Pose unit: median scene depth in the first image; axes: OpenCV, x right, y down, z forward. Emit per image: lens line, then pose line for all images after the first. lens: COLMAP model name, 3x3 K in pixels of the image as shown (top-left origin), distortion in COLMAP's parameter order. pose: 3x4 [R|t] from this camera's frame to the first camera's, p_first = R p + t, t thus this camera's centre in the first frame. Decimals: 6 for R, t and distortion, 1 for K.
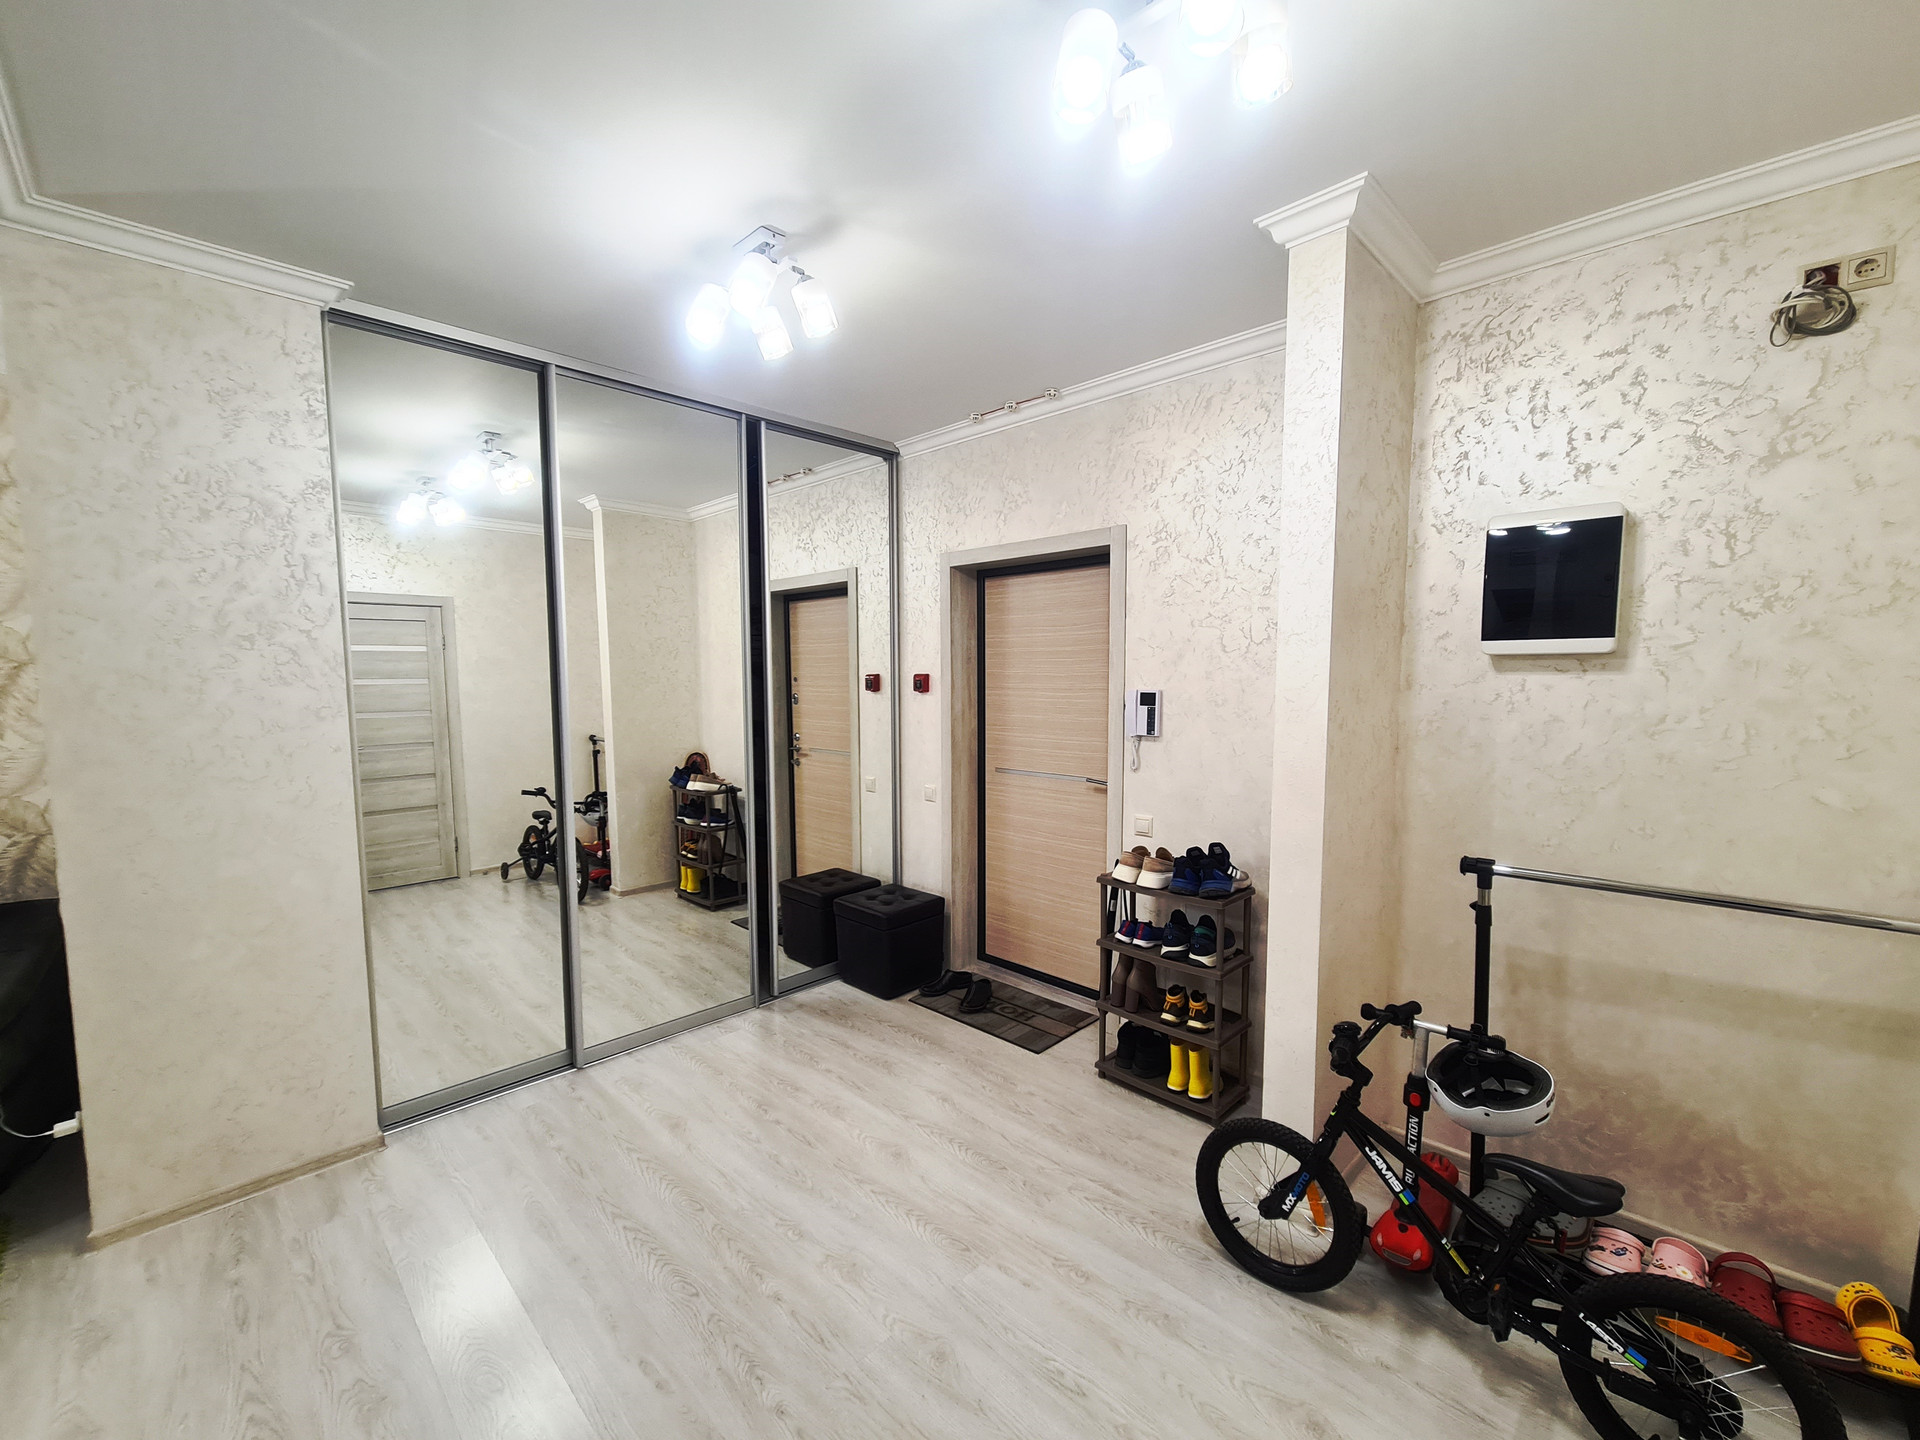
lens RADIAL K [[784.4, 0, 946.0], [0, 784.4, 730.7], [0, 0, 1]] dist [-0.001294, 0.000104]
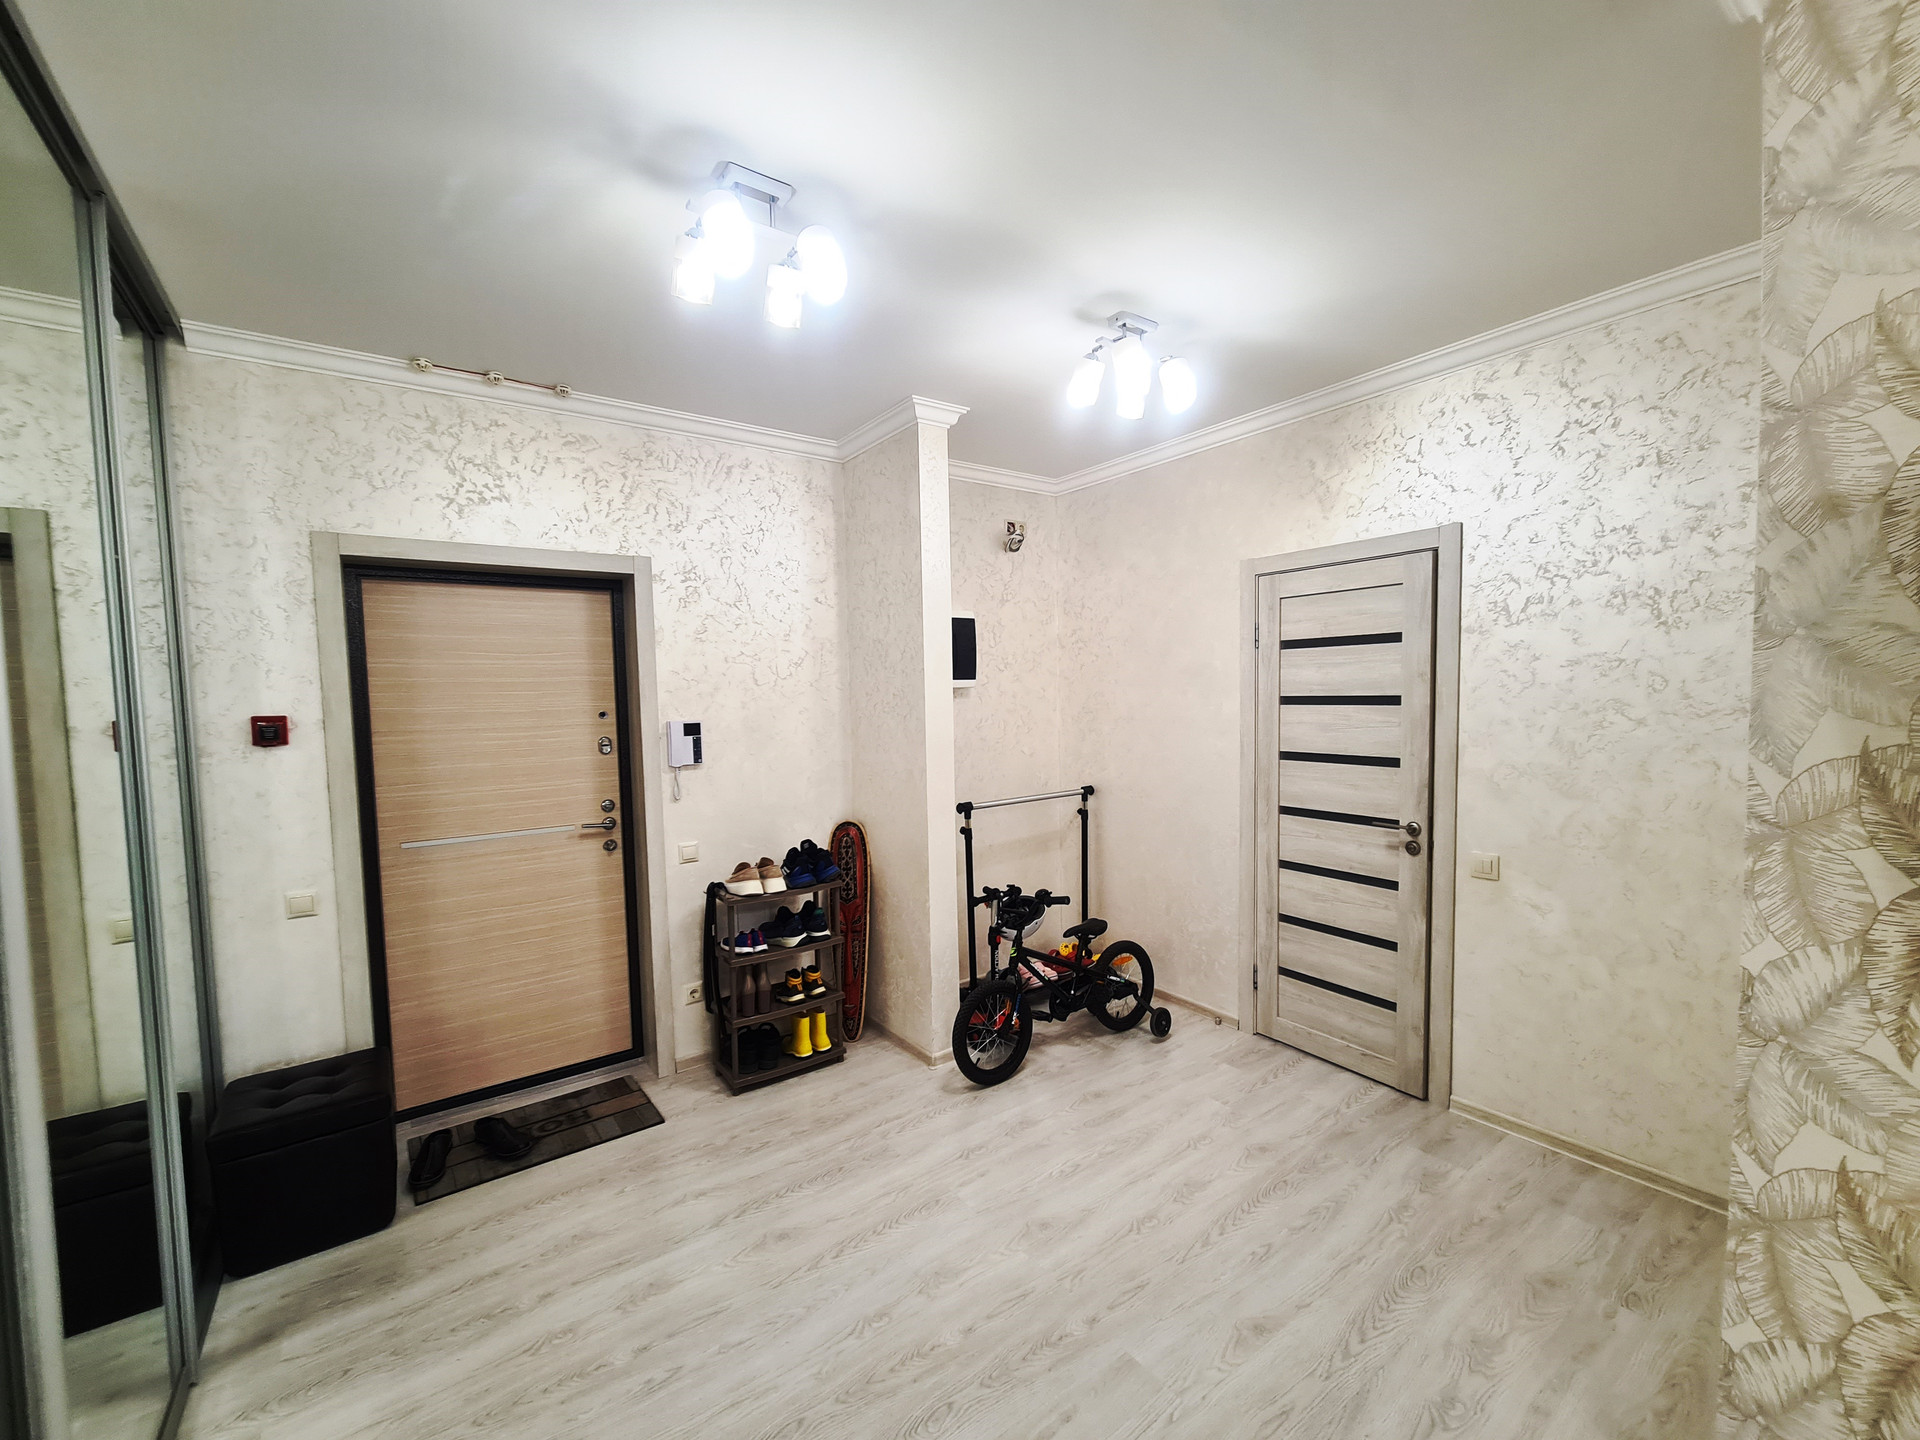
lens RADIAL K [[784.4, 0, 945.6], [0, 784.4, 728.9], [0, 0, 1]] dist [-0.001294, 0.000104]
pose [[0.166271, -0.042360, 0.985170, -0.749609], [0.095281, 0.995092, 0.026706, -0.038257], [-0.981466, 0.089428, 0.169491, 0.512291]]
